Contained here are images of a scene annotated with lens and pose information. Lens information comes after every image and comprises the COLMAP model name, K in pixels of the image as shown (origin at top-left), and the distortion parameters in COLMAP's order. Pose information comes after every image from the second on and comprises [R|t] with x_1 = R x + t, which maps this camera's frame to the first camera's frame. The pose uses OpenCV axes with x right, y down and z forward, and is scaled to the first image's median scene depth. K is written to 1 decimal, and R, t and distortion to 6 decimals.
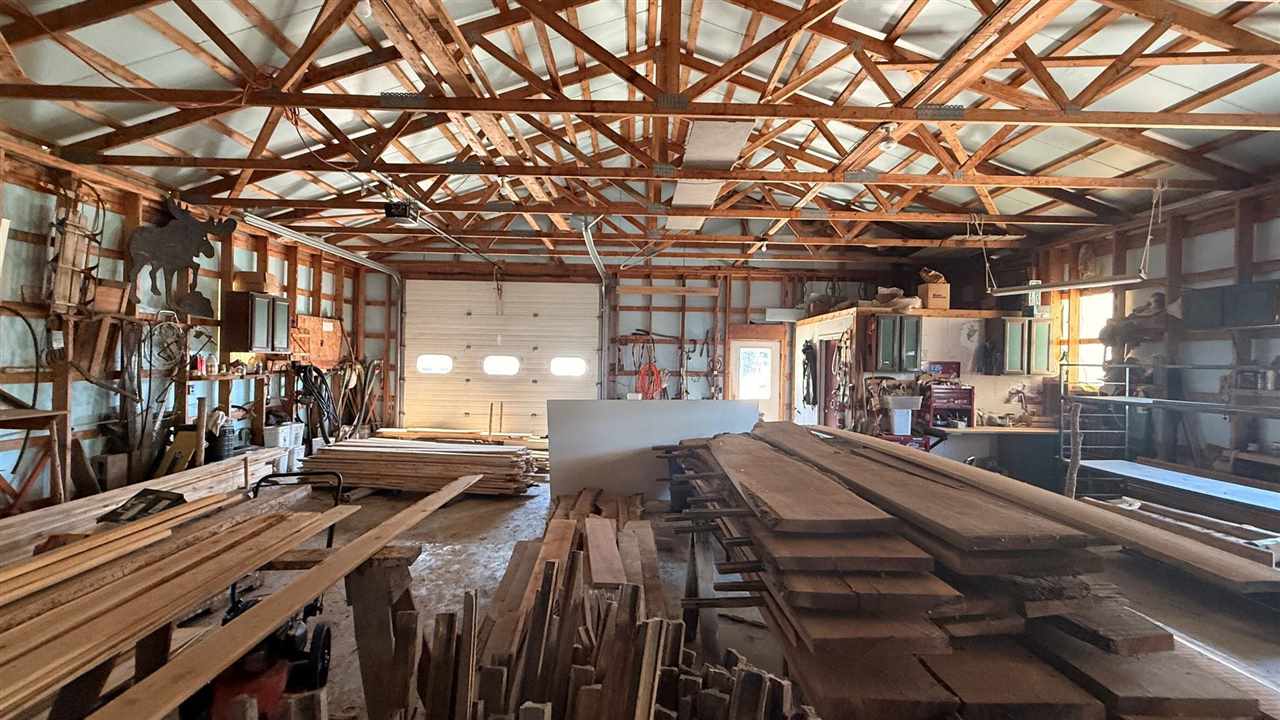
lens RADIAL K [[509.9, 0, 638.5], [0, 509.9, 362.3], [0, 0, 1]] dist [-0.001063, 0.000046]
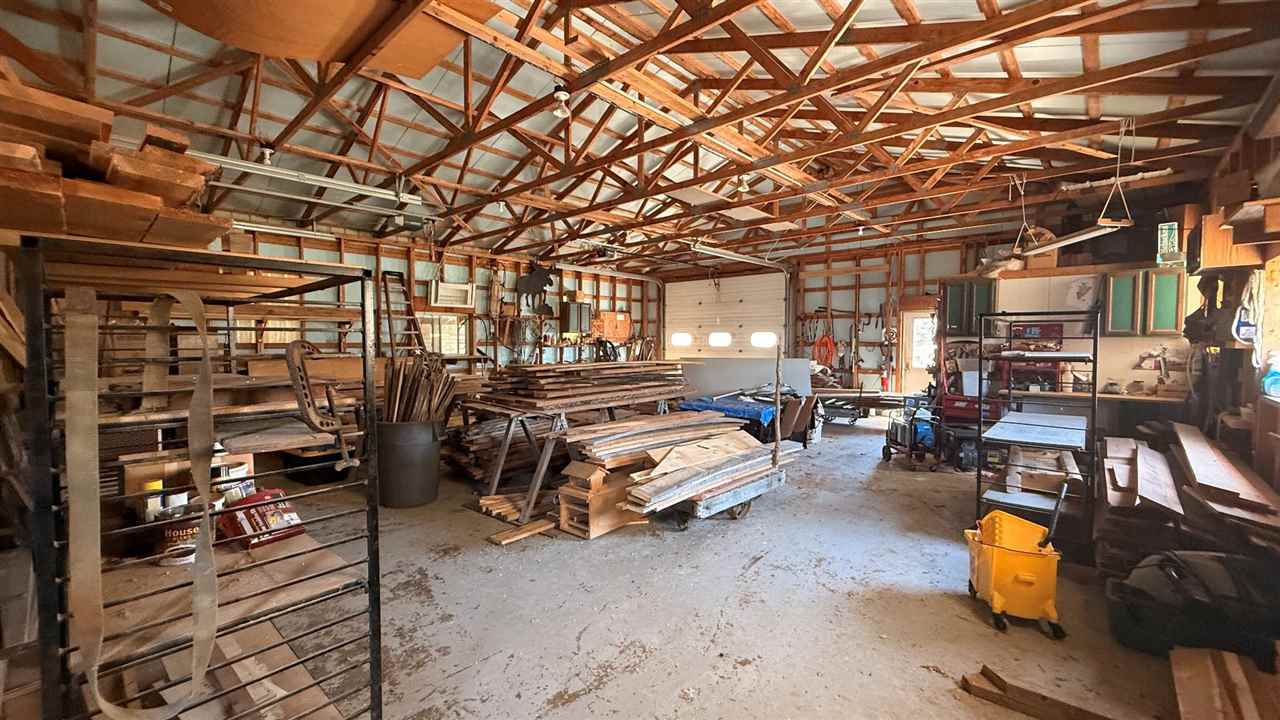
lens RADIAL K [[509.9, 0, 637.5], [0, 509.9, 359.0], [0, 0, 1]] dist [-0.001063, 0.000046]
pose [[0.729114, 0.008629, -0.684338, 0.624577], [0.008844, 0.999718, 0.022028, 0.032574], [0.684335, -0.022113, 0.728832, -0.190369]]
